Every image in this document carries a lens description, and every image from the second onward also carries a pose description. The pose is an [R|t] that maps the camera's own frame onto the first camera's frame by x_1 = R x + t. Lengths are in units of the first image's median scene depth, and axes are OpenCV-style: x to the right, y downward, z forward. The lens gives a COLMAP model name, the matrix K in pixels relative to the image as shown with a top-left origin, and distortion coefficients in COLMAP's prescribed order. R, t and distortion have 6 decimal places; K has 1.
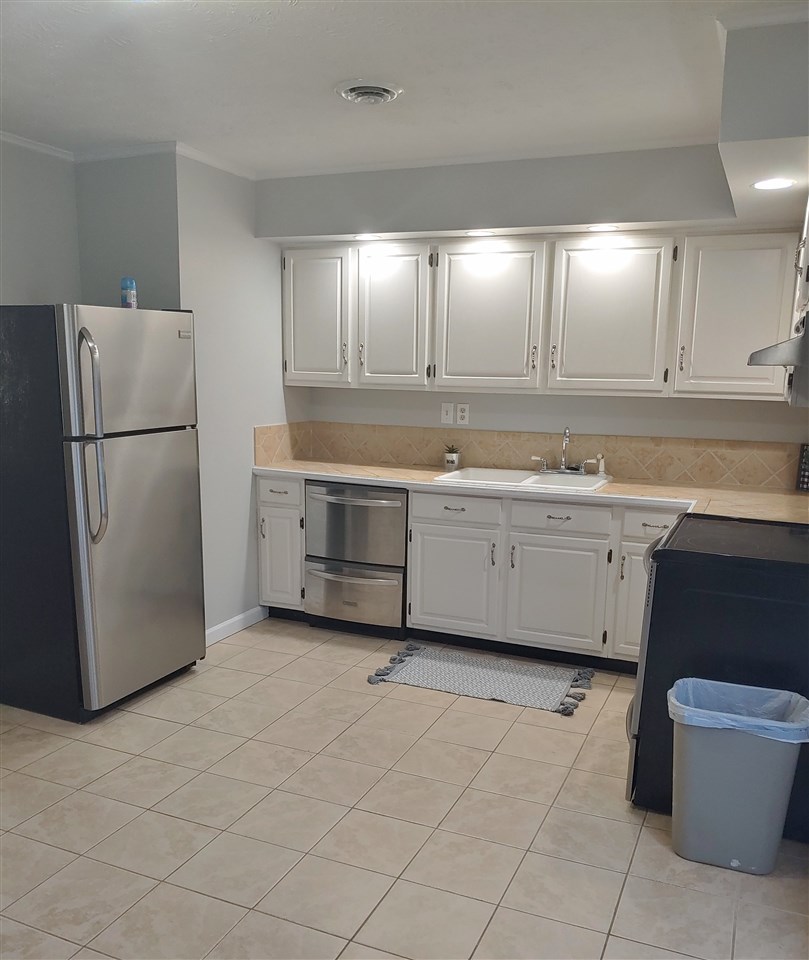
lens RADIAL K [[844.2, 0, 372.1], [0, 844.2, 563.5], [0, 0, 1]] dist [0.051997, -0.169231]
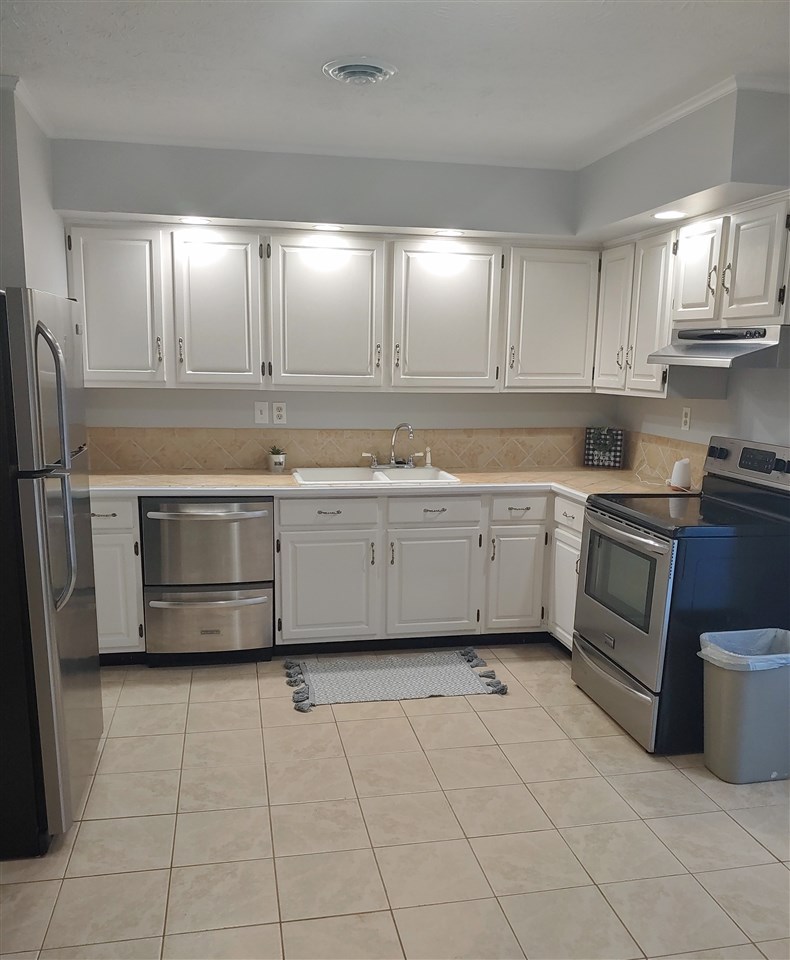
lens RADIAL K [[827.6, 0, 385.9], [0, 827.6, 549.1], [0, 0, 1]] dist [0.031813, -0.100324]
pose [[0.808140, -0.129836, 0.574502, -0.390310], [0.129434, 0.990706, 0.041826, -0.053526], [-0.574593, 0.040559, 0.817434, 0.191596]]
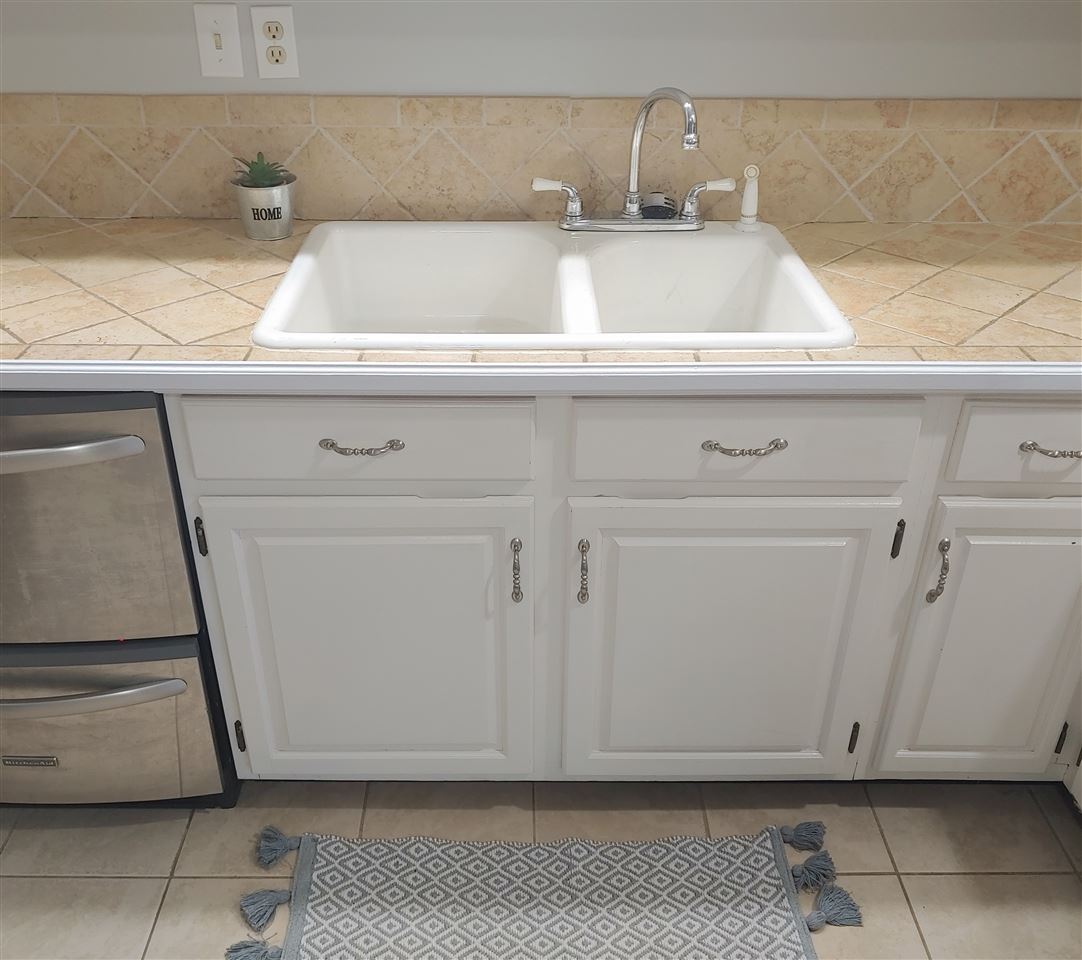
lens RADIAL K [[1033.3, 0, 510.0], [0, 1033.3, 477.4], [0, 0, 1]] dist [-0.044483, 0.000000]
pose [[0.905206, -0.223842, 0.361243, 0.019417], [0.106572, 0.942443, 0.316928, -0.152421], [-0.411392, -0.248387, 0.876961, 0.676064]]
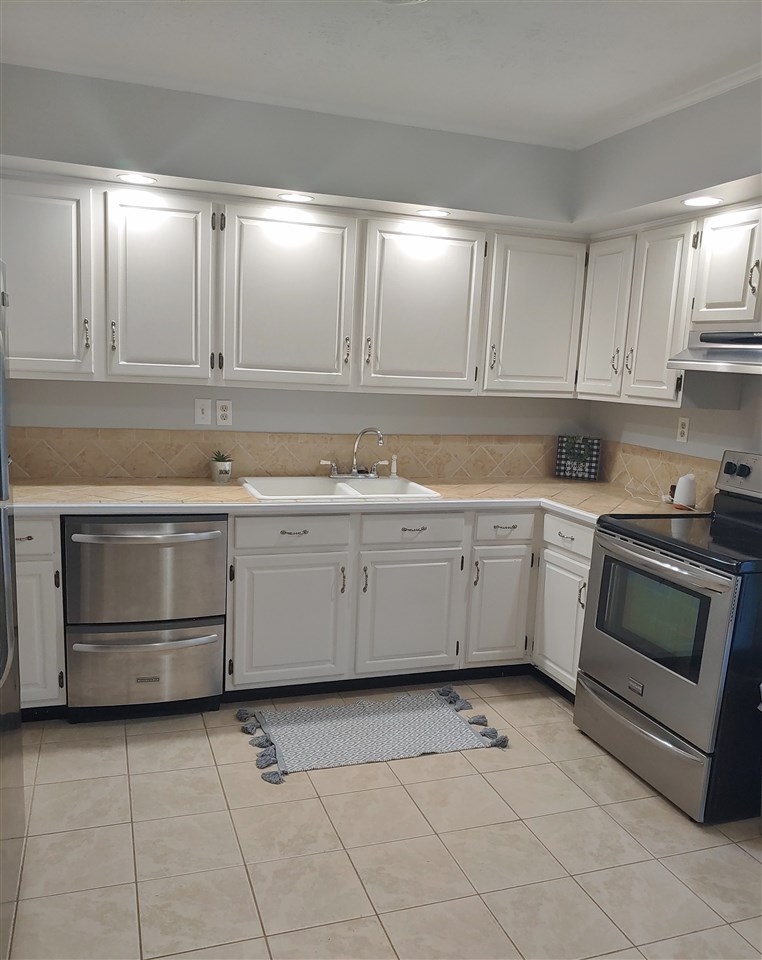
lens RADIAL K [[801.1, 0, 373.4], [0, 801.1, 521.8], [0, 0, 1]] dist [-0.000533, -0.011557]
pose [[0.717457, -0.115168, 0.687017, -0.367961], [0.123142, 0.991675, 0.037642, -0.092961], [-0.685632, 0.057595, 0.725666, 0.383745]]
